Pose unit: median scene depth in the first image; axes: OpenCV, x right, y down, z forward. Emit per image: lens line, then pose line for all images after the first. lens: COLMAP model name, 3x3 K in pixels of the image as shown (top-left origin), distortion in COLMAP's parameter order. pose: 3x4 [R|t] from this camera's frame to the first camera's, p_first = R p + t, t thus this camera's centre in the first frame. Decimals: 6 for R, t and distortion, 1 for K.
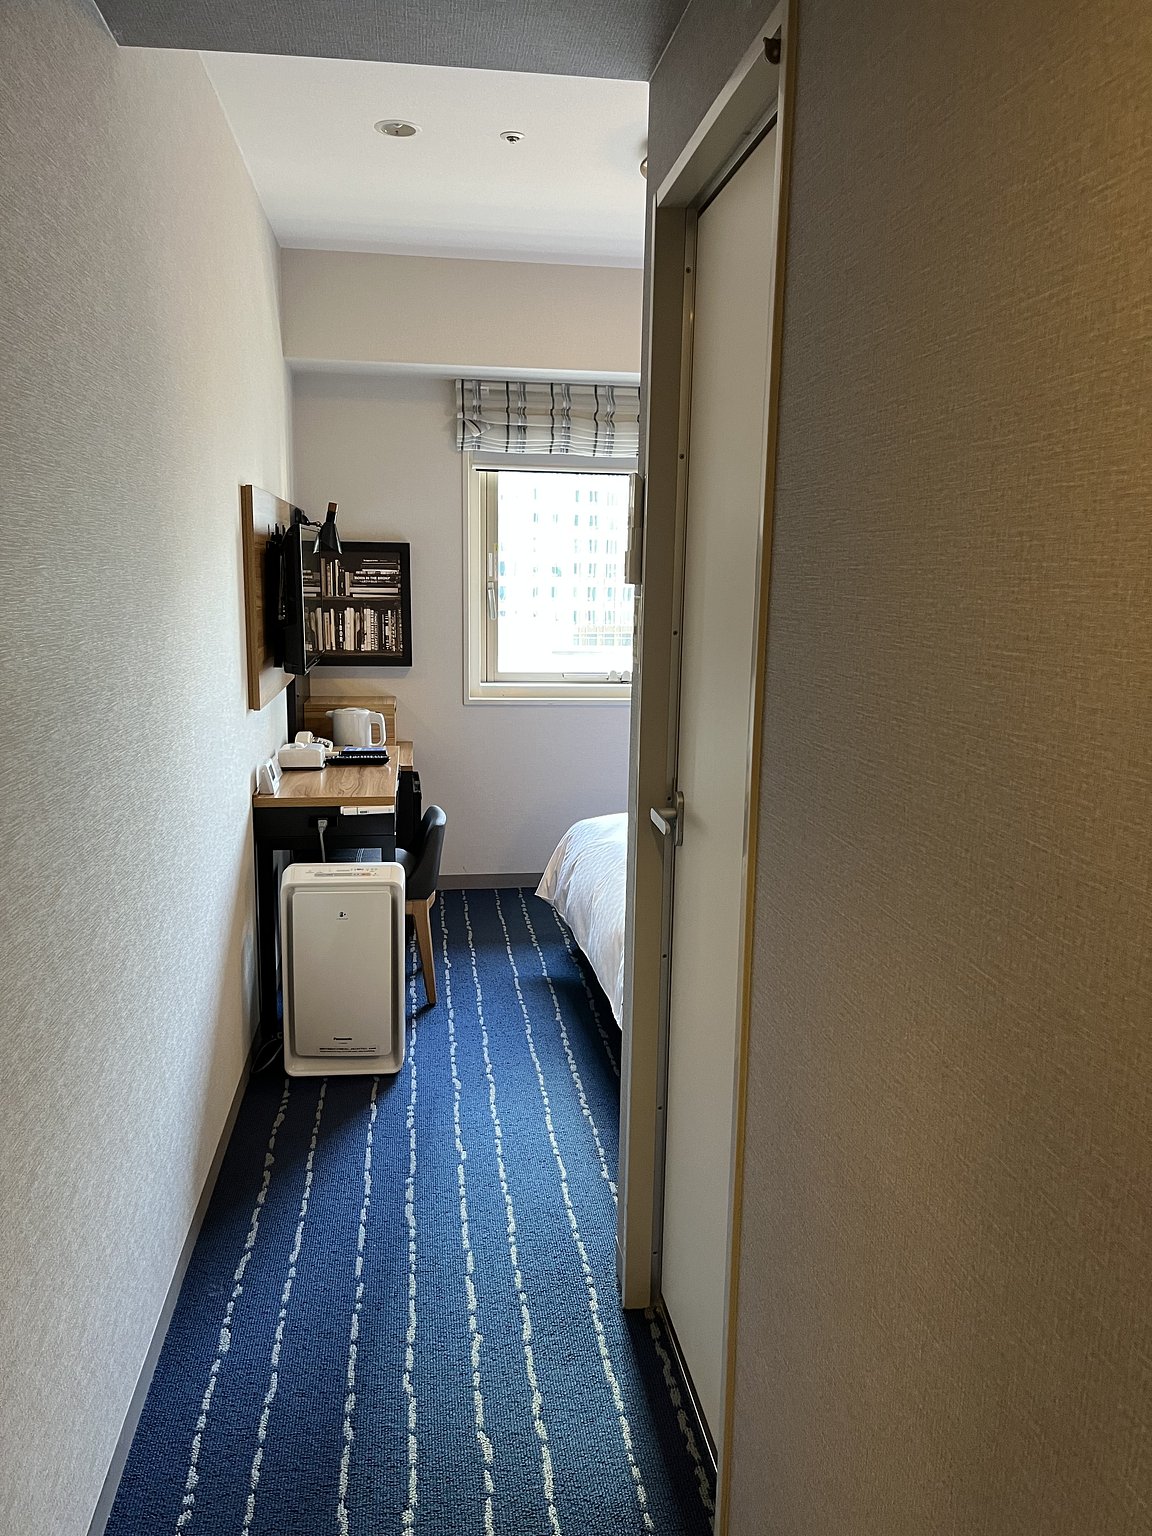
lens RADIAL K [[1150.1, 0, 582.5], [0, 1150.1, 766.0], [0, 0, 1]] dist [0.032504, -0.024698]
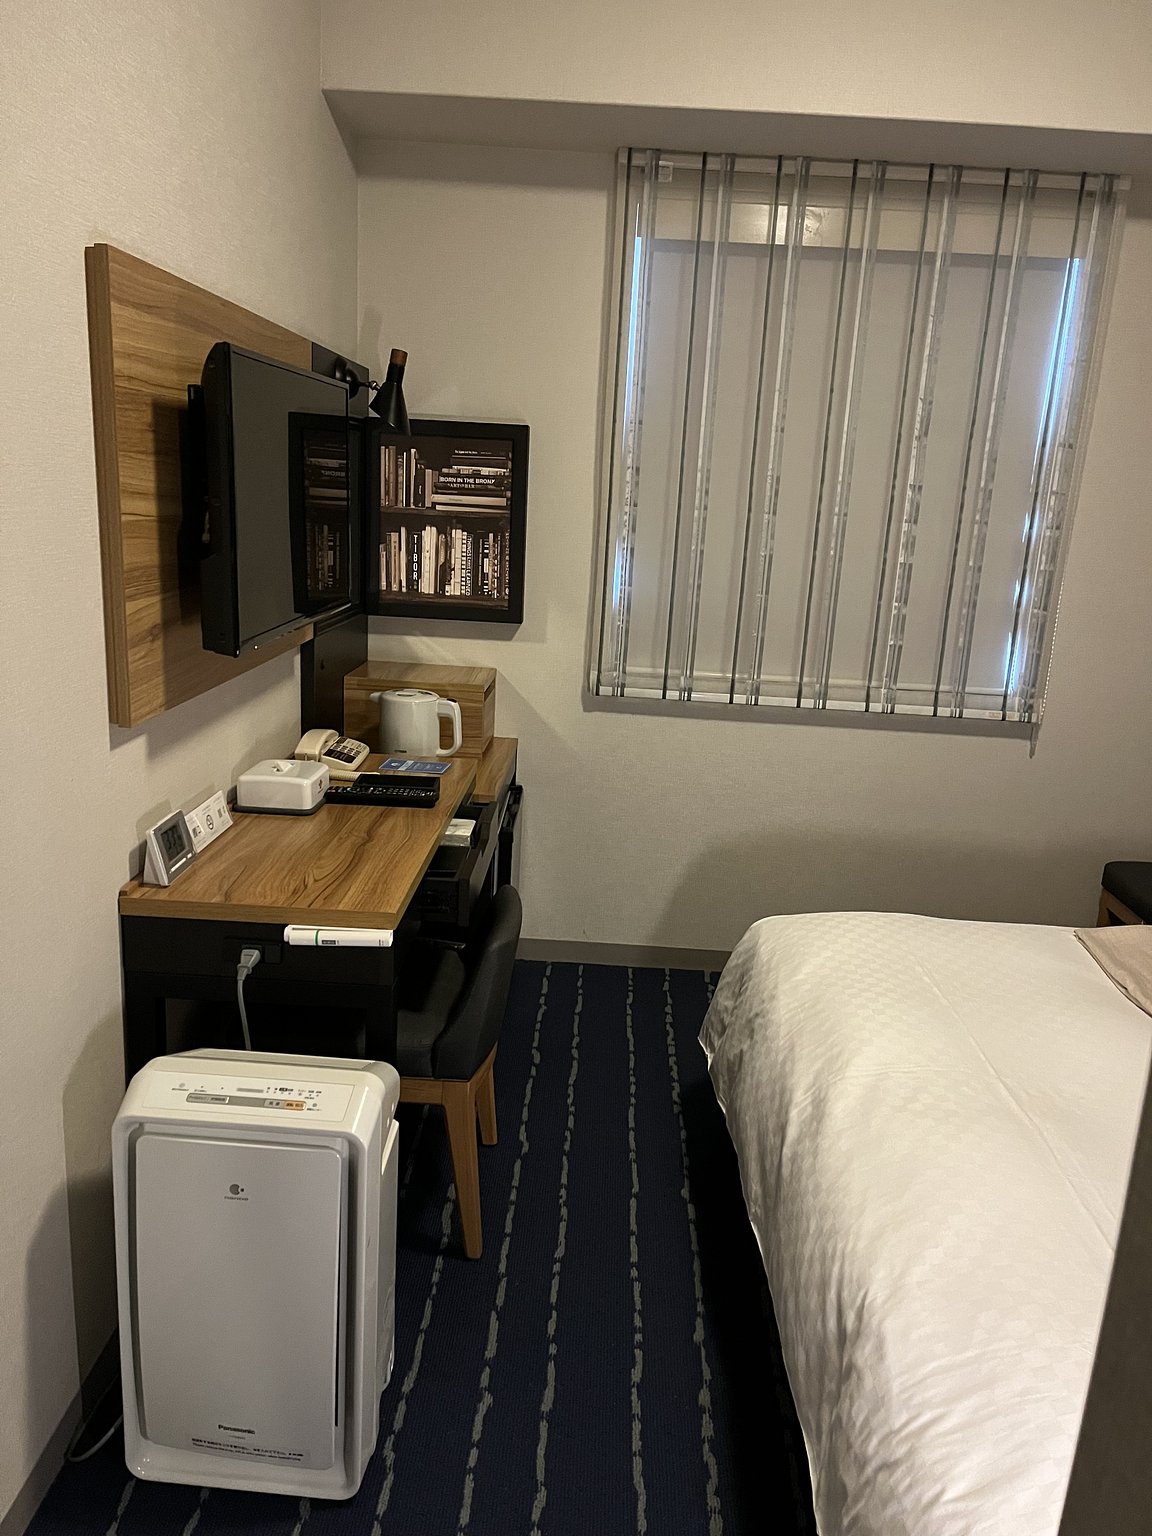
lens RADIAL K [[1150.1, 0, 568.6], [0, 1150.1, 779.8], [0, 0, 1]] dist [0.032504, -0.024698]
pose [[0.982591, 0.079420, -0.167951, -0.008250], [-0.067265, 0.994769, 0.076872, -0.052018], [0.173178, -0.064237, 0.982794, 0.376857]]
